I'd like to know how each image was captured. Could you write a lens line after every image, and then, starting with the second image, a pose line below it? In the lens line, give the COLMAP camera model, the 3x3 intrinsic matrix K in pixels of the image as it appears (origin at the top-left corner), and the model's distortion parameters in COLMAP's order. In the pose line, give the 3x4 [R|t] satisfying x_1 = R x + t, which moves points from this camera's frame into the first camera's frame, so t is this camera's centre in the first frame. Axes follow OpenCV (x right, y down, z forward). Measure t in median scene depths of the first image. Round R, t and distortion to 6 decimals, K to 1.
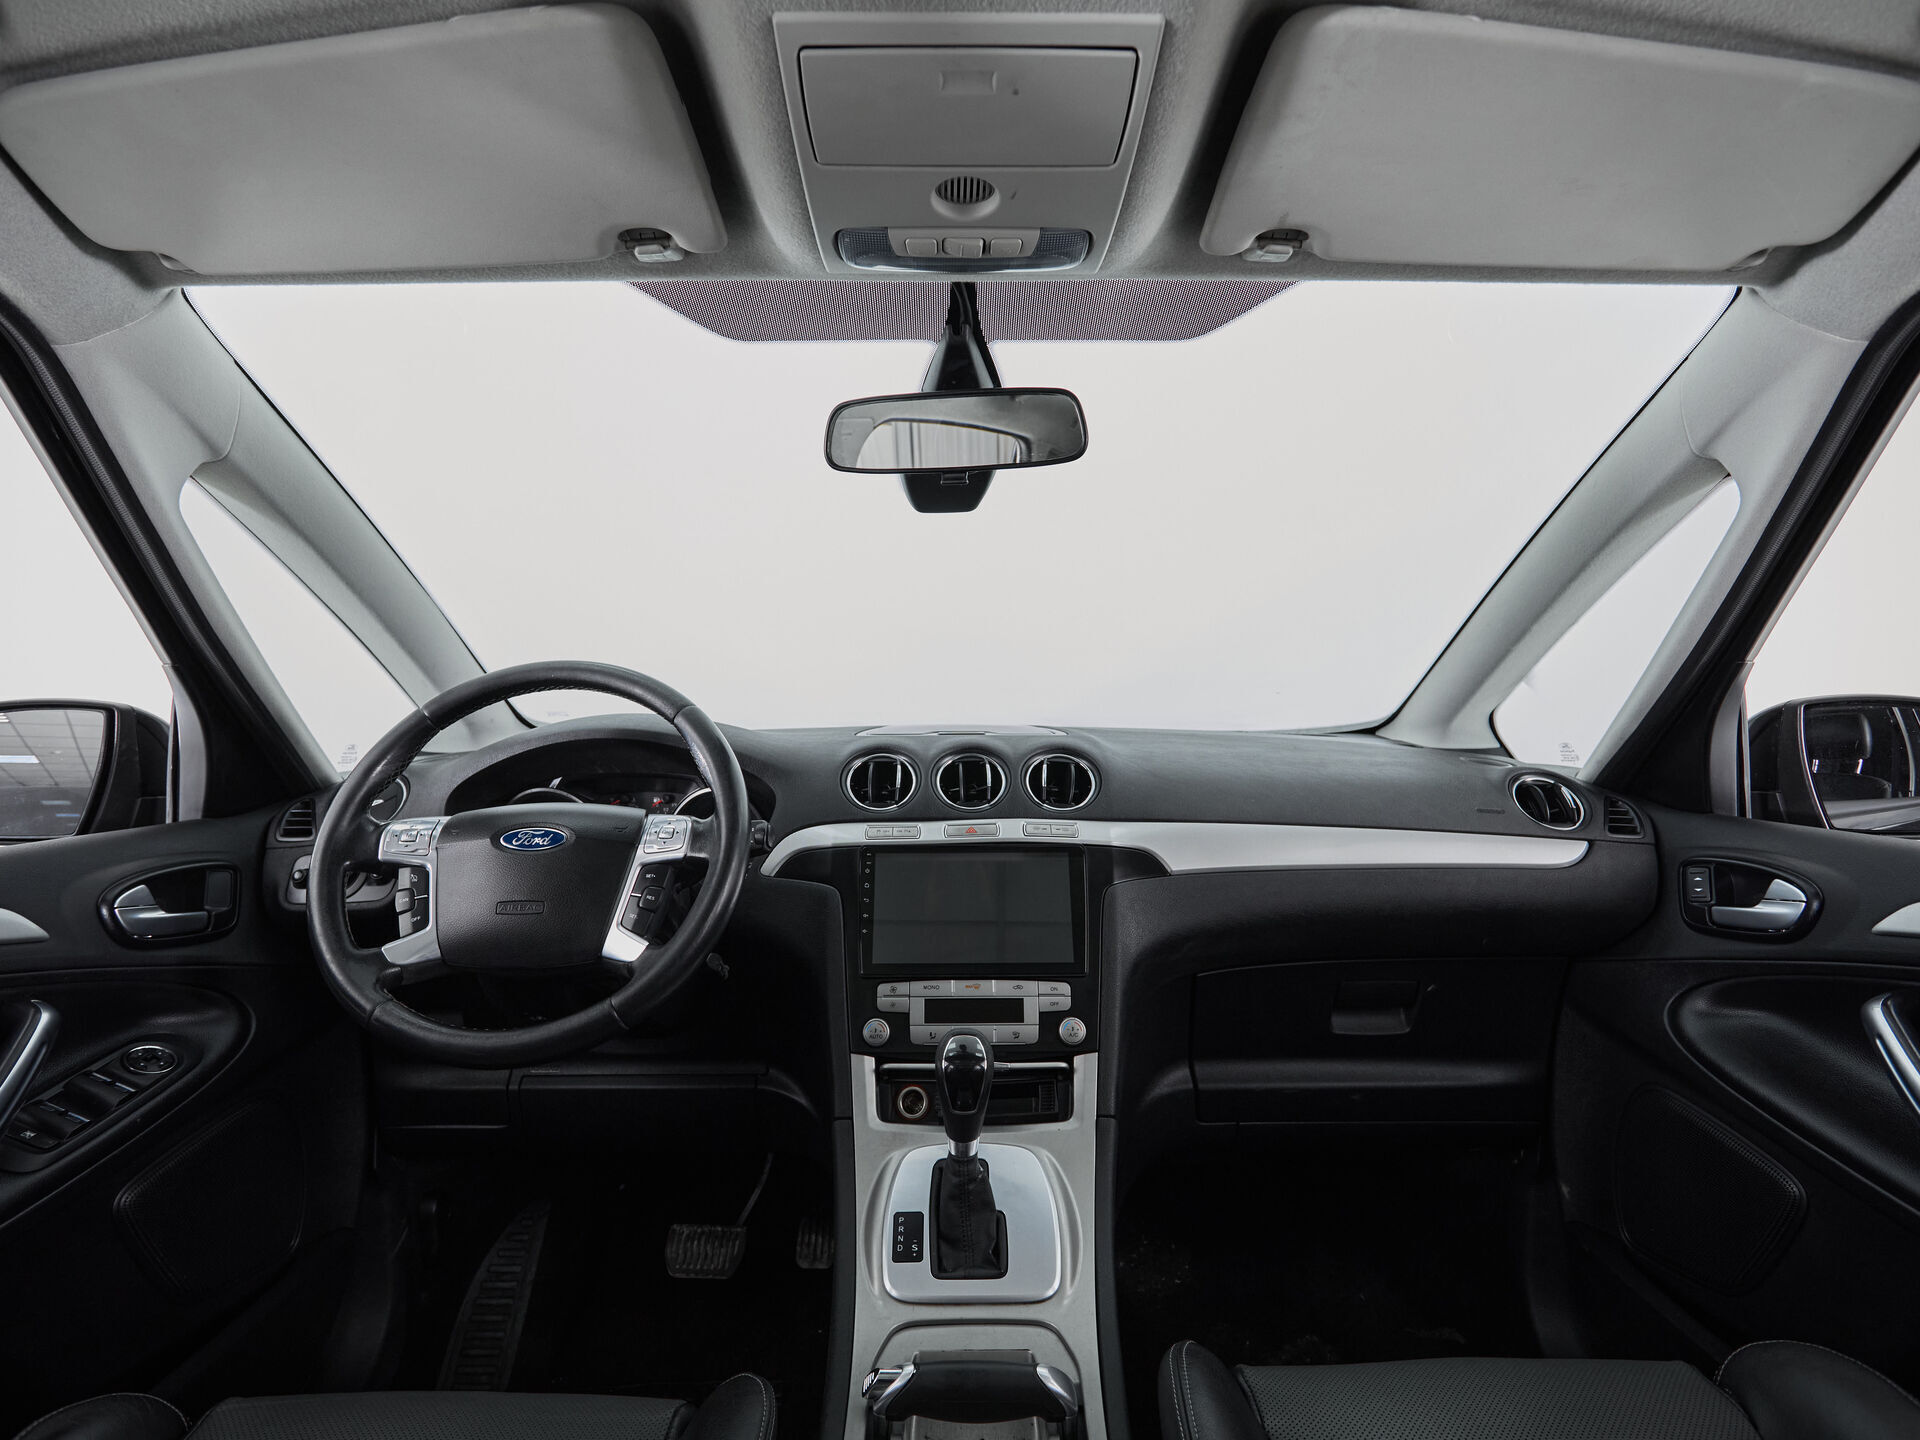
lens RADIAL K [[1002.0, 0, 956.0], [0, 1002.0, 725.8], [0, 0, 1]] dist [-0.009796, 0.001761]
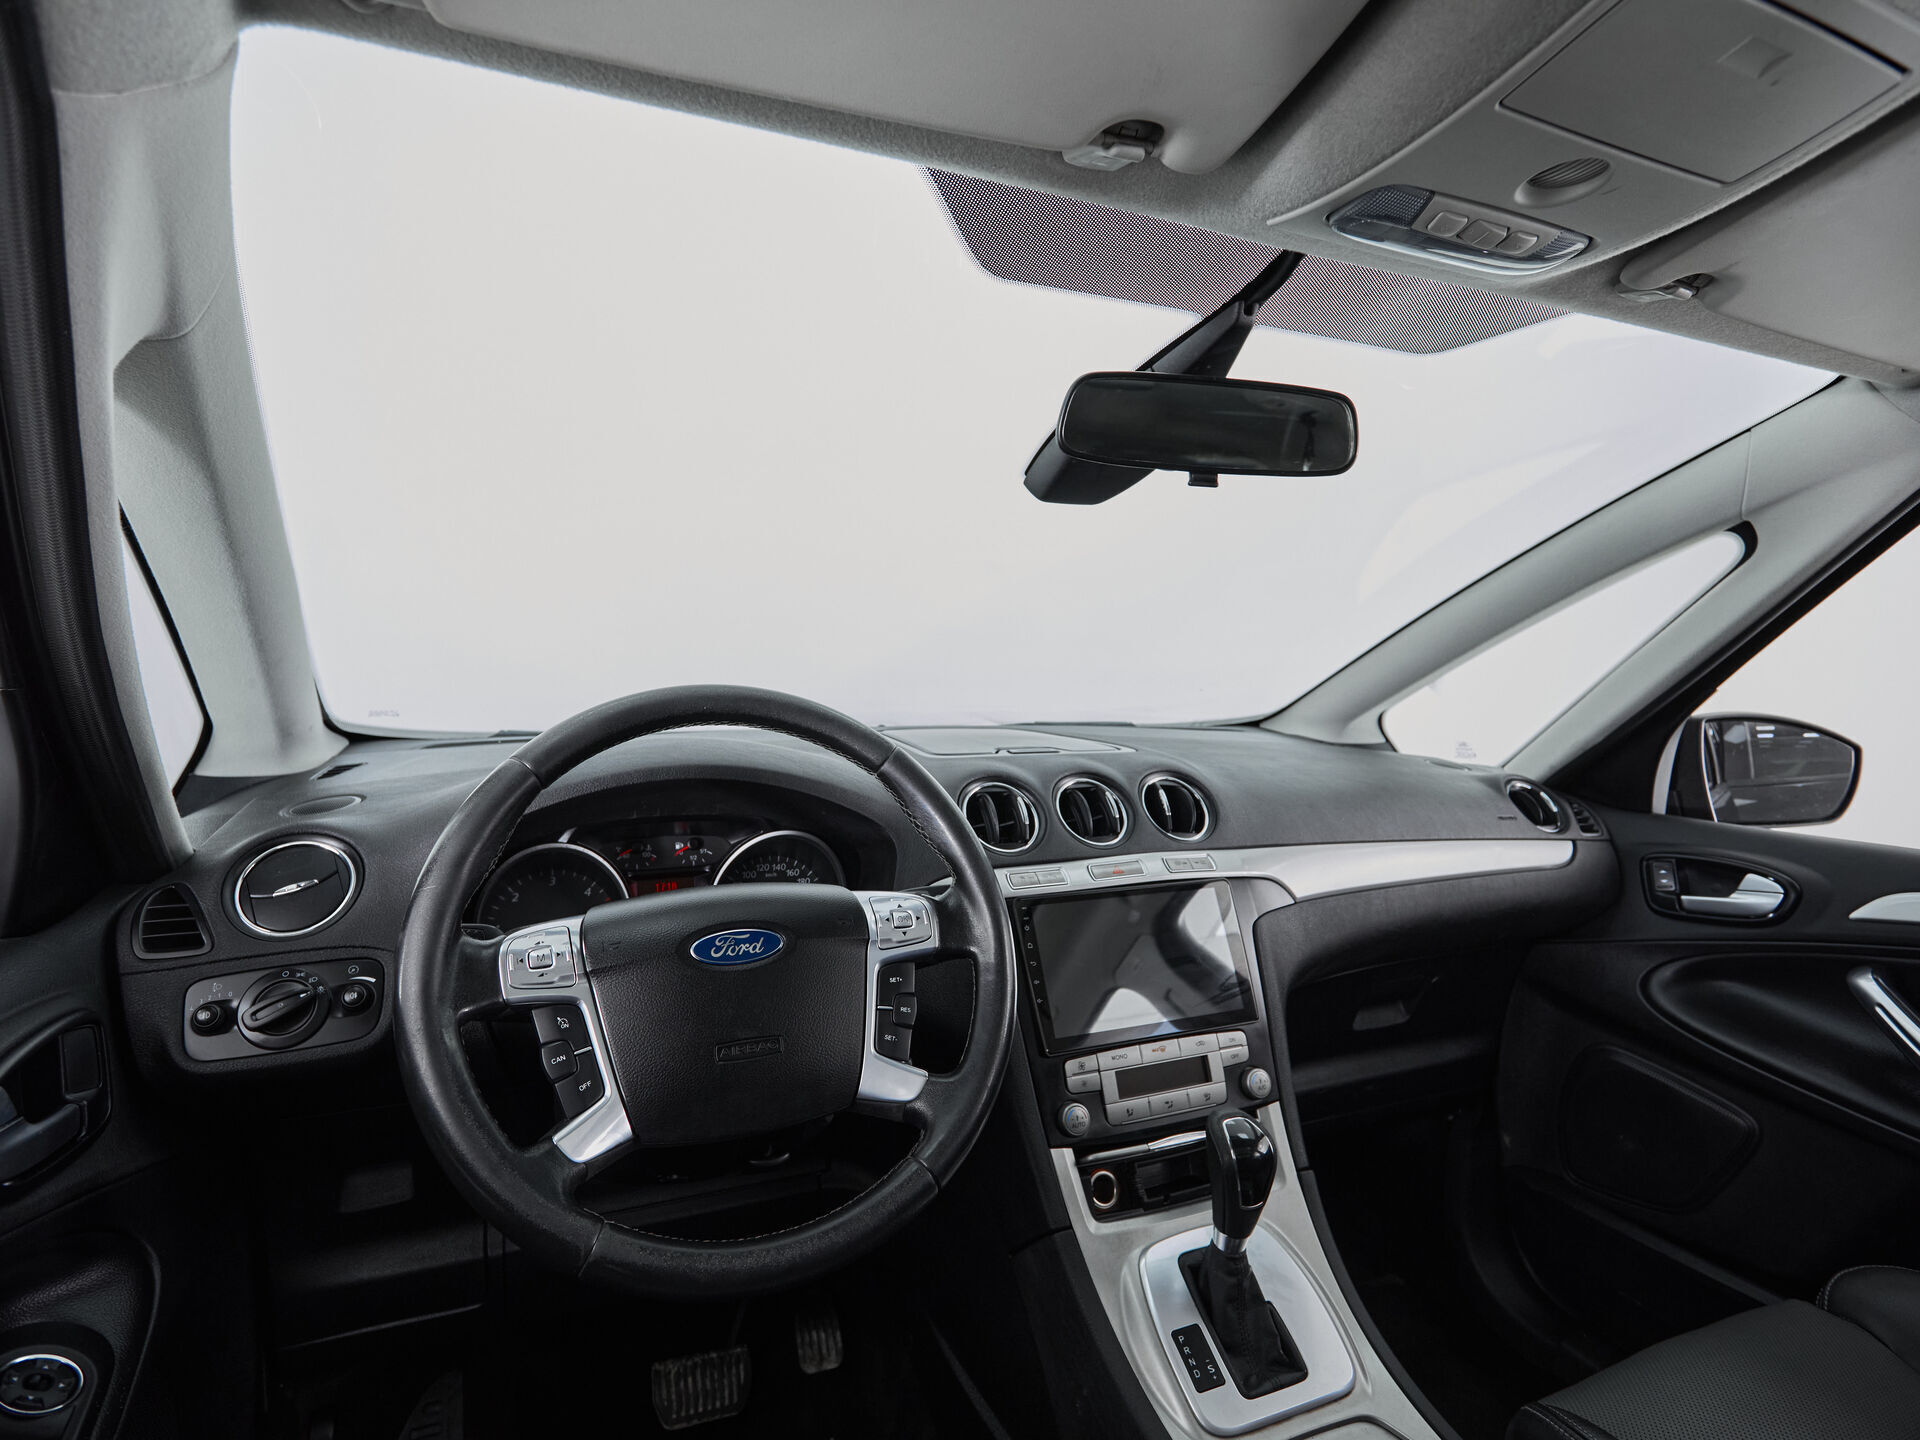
lens RADIAL K [[1002.0, 0, 949.4], [0, 1002.0, 723.2], [0, 0, 1]] dist [-0.009796, 0.001761]
pose [[0.919247, -0.010503, 0.393541, -0.504435], [-0.008543, 0.998877, 0.046613, -0.070897], [-0.393588, -0.046211, 0.918125, 0.266312]]
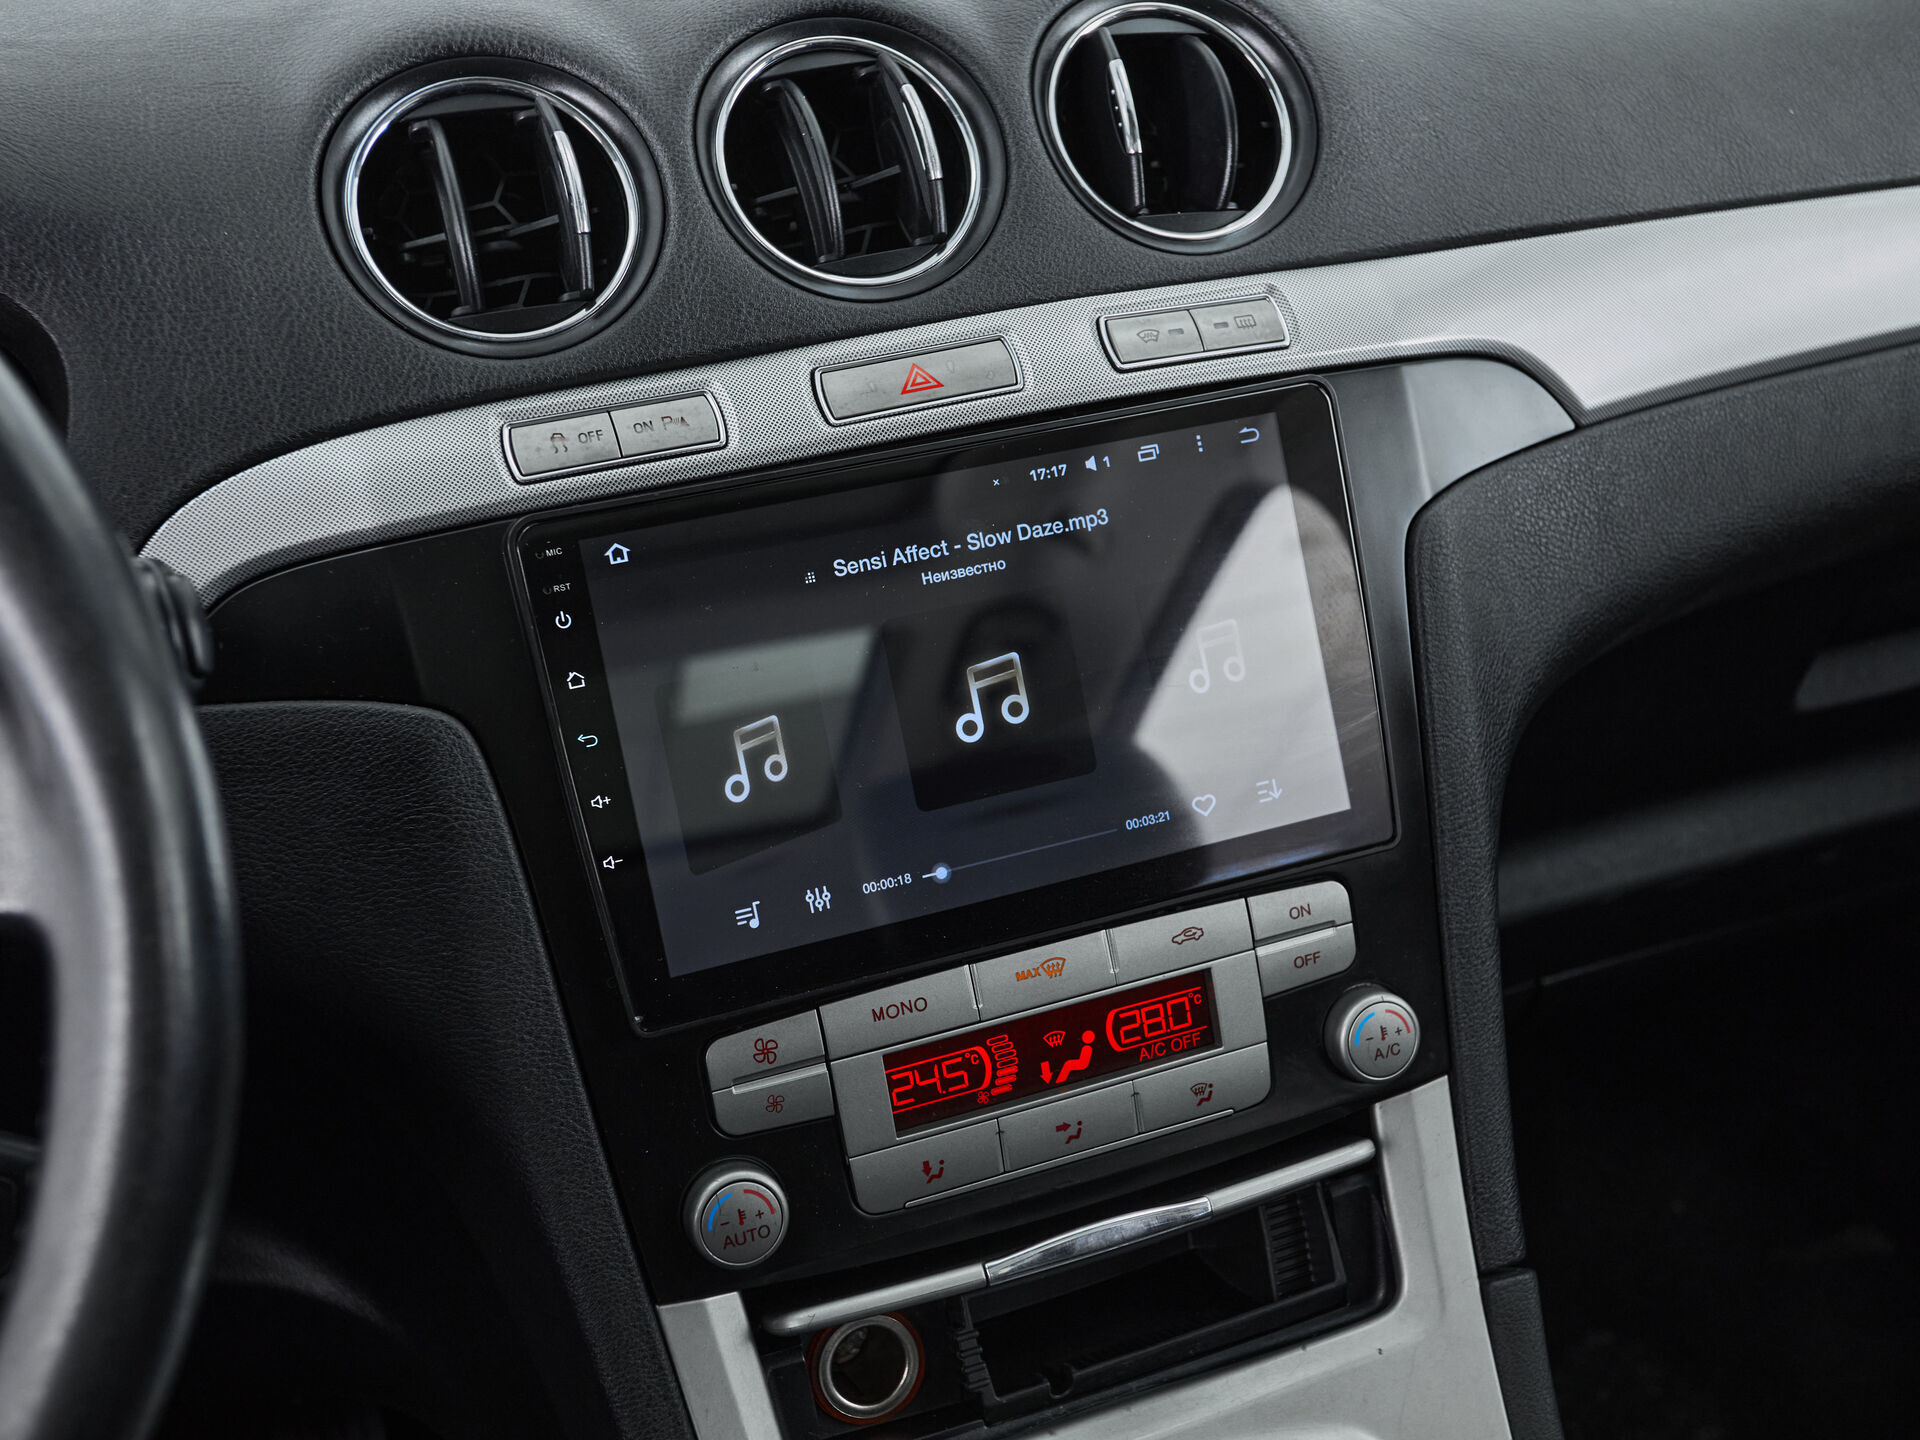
lens RADIAL K [[2330.6, 0, 959.0], [0, 2330.6, 708.8], [0, 0, 1]] dist [-0.011984, 0.000000]
pose [[0.928059, -0.199898, 0.314241, -0.190675], [0.041726, 0.894246, 0.445627, -0.090007], [-0.370088, -0.400457, 0.838254, 0.500743]]
